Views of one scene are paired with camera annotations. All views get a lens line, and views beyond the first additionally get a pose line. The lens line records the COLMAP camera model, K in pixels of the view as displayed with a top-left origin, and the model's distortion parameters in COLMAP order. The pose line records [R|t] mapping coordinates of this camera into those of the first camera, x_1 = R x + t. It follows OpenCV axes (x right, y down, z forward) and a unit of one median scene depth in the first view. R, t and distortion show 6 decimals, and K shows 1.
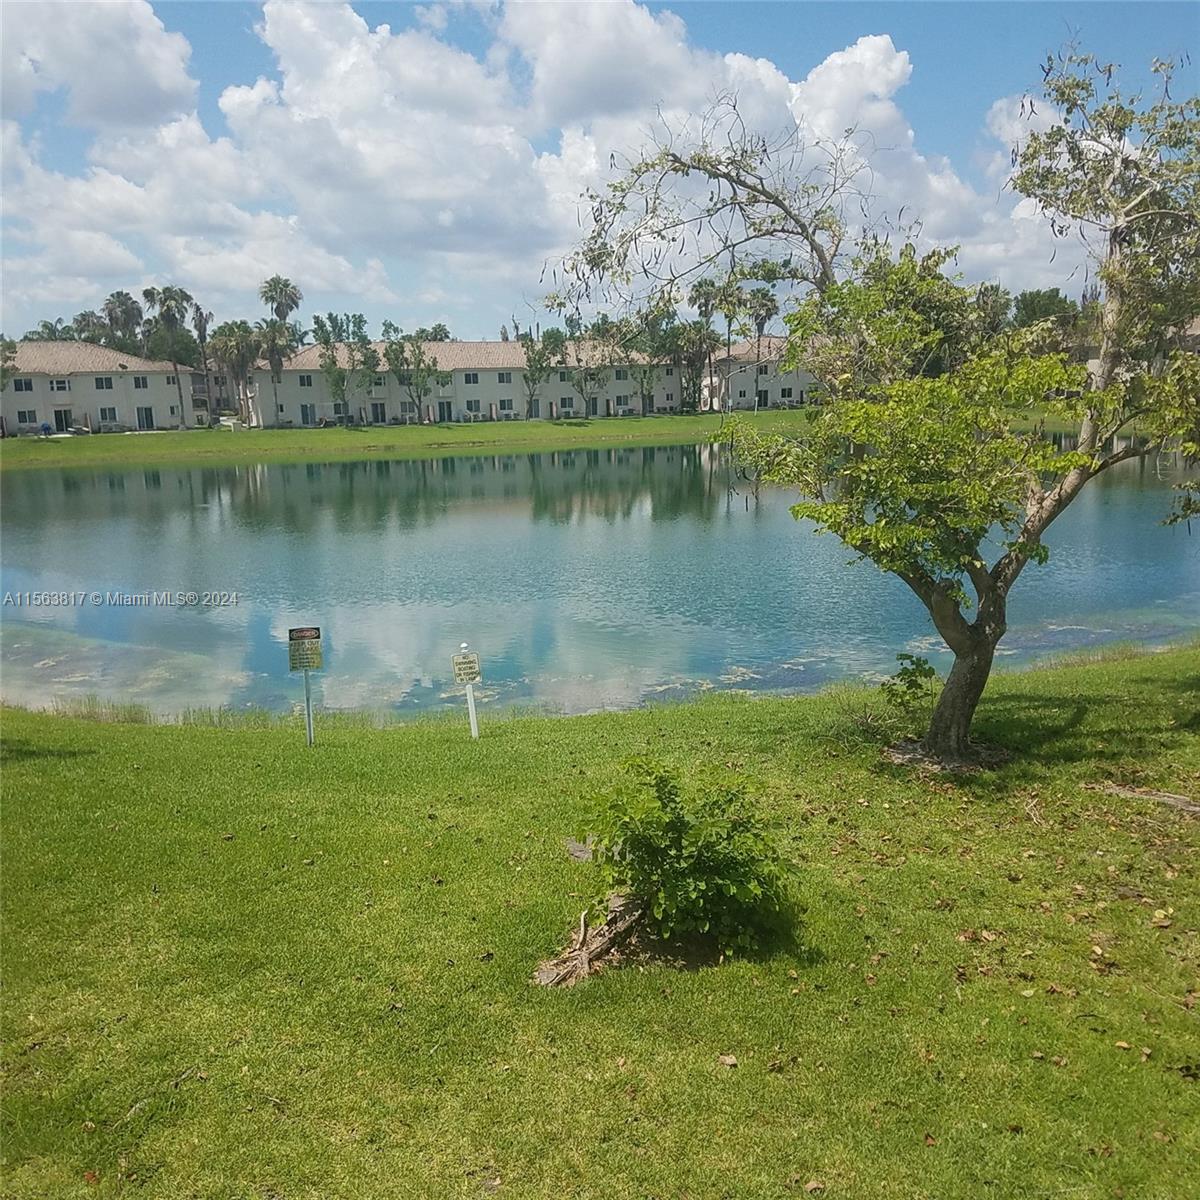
lens RADIAL K [[1207.1, 0, 602.6], [0, 1207.1, 601.7], [0, 0, 1]] dist [0.085986, 0.000000]
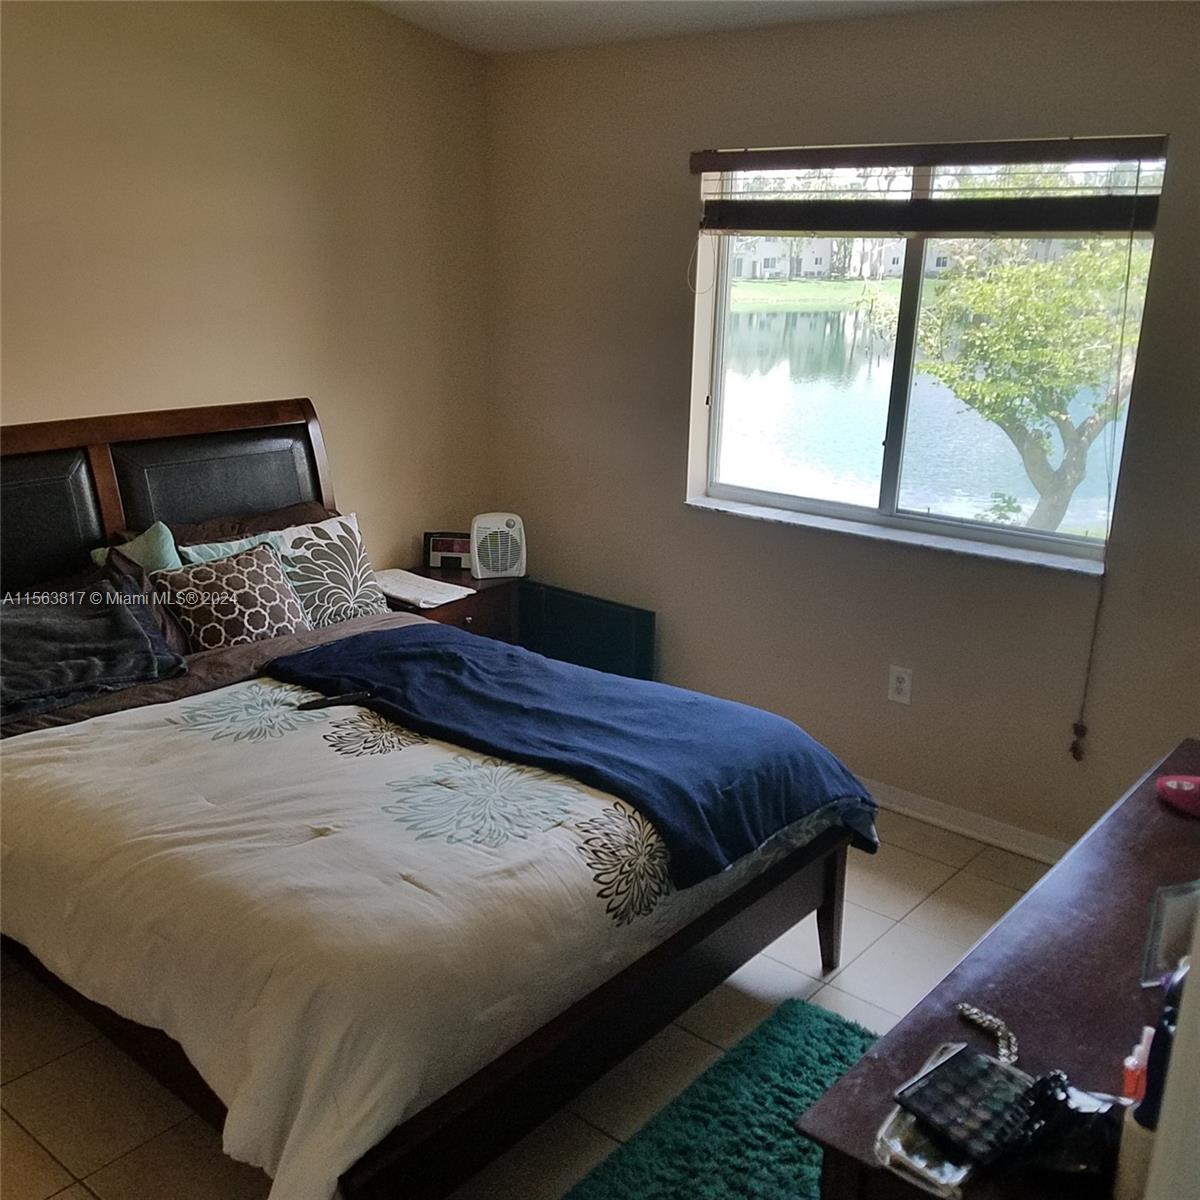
lens RADIAL K [[1207.1, 0, 600.2], [0, 1207.1, 598.7], [0, 0, 1]] dist [0.085986, 0.000000]
pose [[0.992008, 0.080228, -0.097386, -0.021147], [-0.069145, 0.991268, 0.112282, 0.038364], [0.105544, -0.104651, 0.988893, -0.267904]]
